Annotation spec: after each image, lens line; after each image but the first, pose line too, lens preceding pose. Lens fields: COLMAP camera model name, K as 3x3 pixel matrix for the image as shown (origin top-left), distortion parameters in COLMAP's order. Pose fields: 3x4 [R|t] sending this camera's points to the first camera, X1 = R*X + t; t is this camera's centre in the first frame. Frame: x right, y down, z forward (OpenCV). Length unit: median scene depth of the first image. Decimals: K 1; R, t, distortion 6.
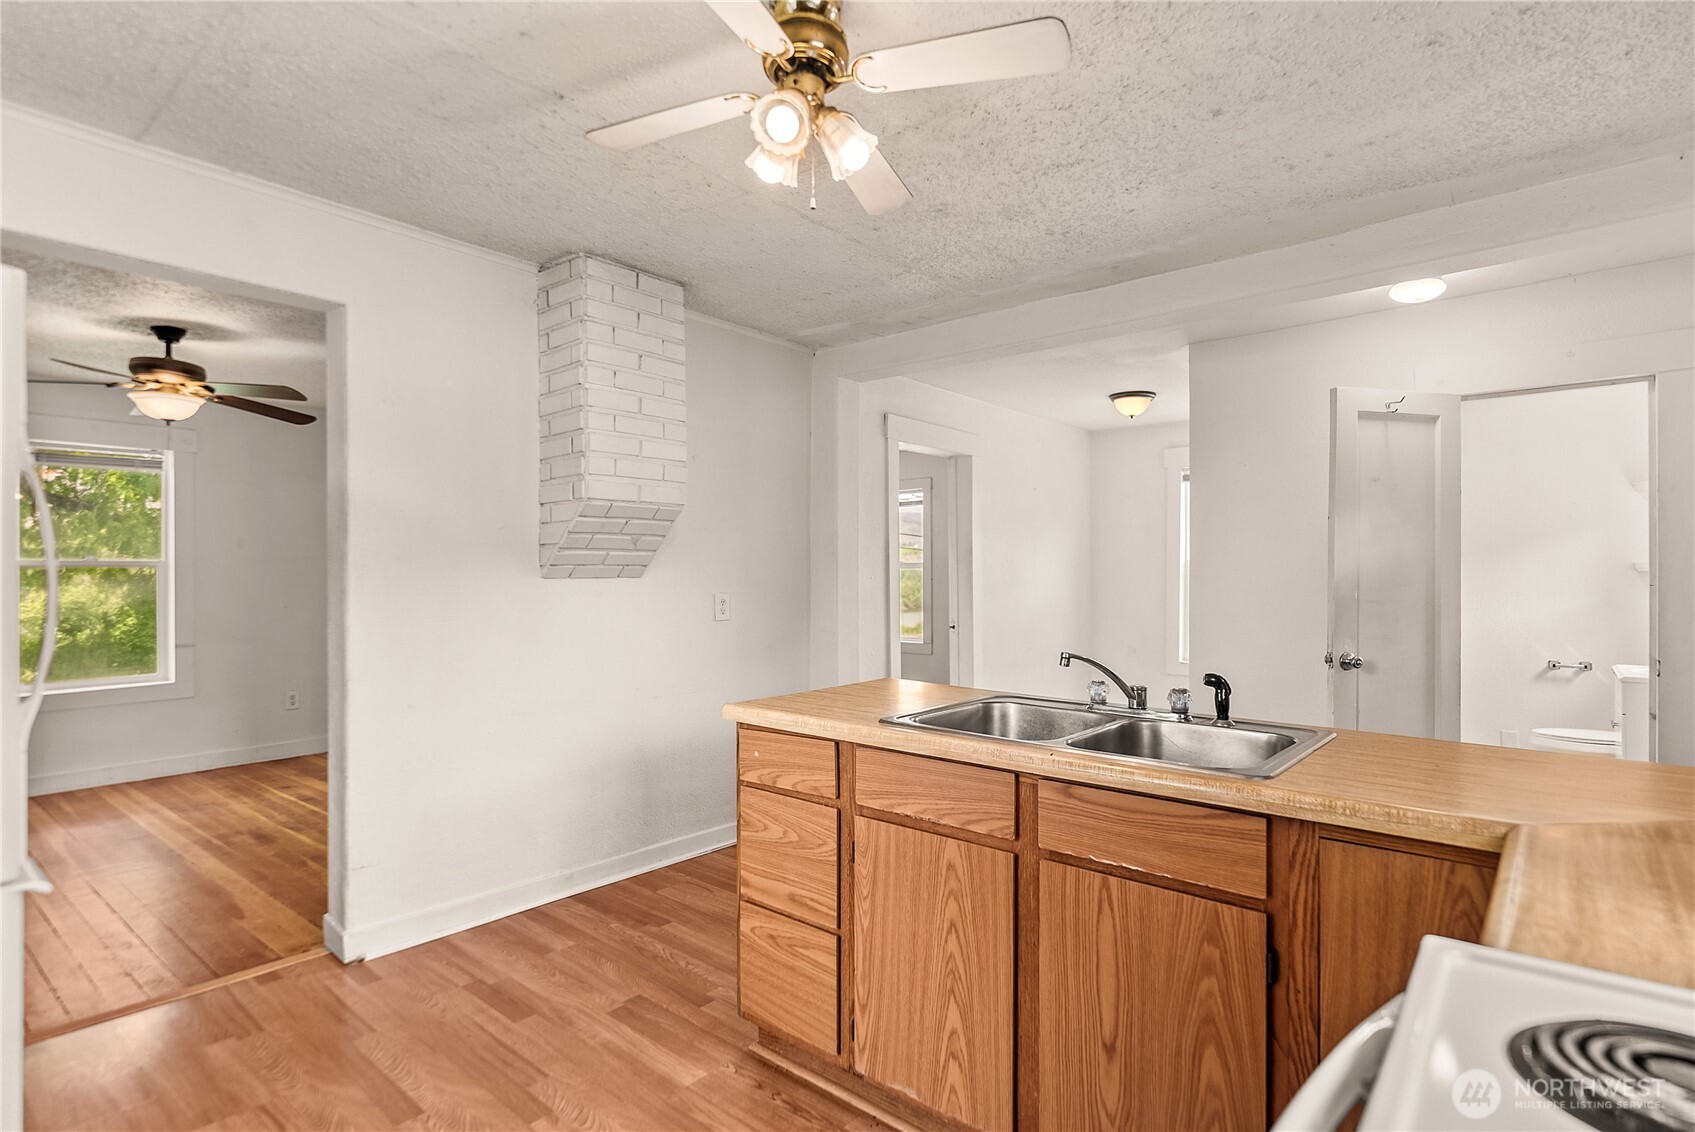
lens RADIAL K [[859.6, 0, 855.2], [0, 859.6, 570.4], [0, 0, 1]] dist [0.001488, -0.000177]
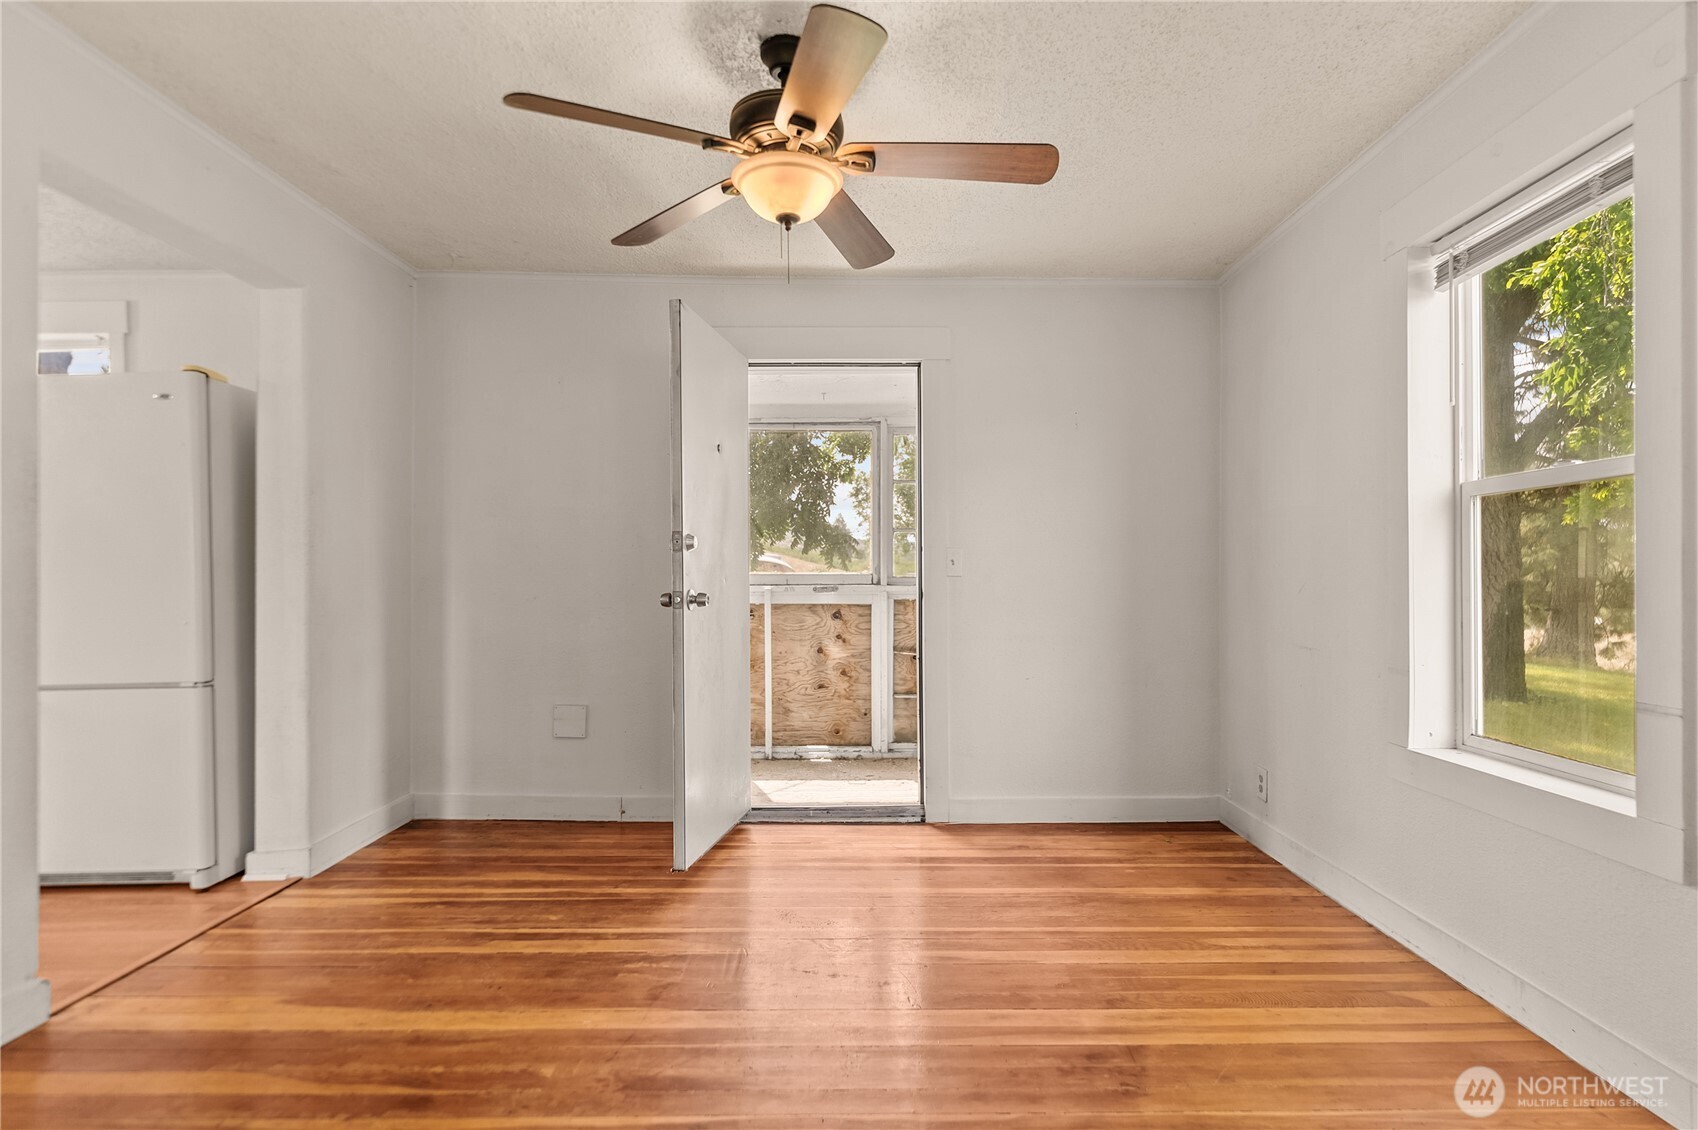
lens RADIAL K [[866.4, 0, 853.3], [0, 866.4, 568.5], [0, 0, 1]] dist [-0.000604, -0.000487]
pose [[-0.766403, 0.001772, -0.642358, -0.955678], [0.008520, 0.999936, -0.007407, 0.092221], [0.642304, -0.011150, -0.766369, 2.874515]]
